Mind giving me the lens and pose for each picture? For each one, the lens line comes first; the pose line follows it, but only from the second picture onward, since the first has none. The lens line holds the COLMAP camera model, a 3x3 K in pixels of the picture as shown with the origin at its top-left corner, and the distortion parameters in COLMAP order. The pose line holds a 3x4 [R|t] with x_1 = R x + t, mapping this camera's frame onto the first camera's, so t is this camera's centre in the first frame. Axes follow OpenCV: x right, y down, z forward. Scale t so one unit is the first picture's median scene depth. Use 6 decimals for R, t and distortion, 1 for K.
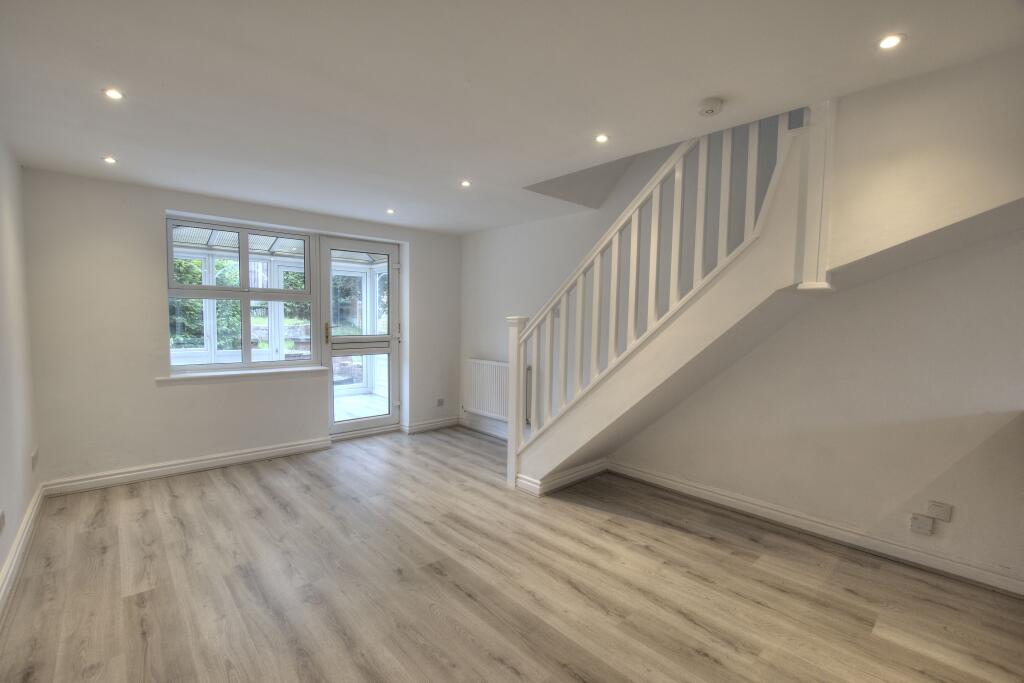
lens RADIAL K [[450.3, 0, 506.6], [0, 450.3, 351.2], [0, 0, 1]] dist [-0.036269, 0.007036]
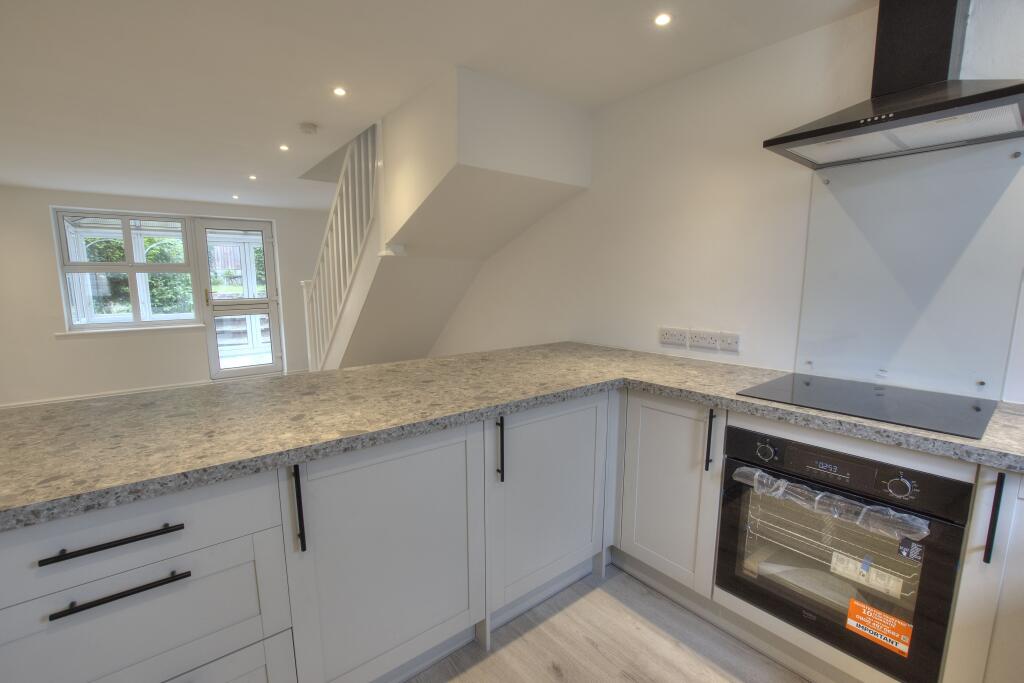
lens RADIAL K [[450.3, 0, 506.6], [0, 450.3, 351.2], [0, 0, 1]] dist [-0.036269, 0.007036]
pose [[0.998012, -0.012083, -0.061862, 0.715553], [0.017000, 0.996684, 0.079574, 0.034956], [0.060696, -0.080467, 0.994908, -0.263322]]
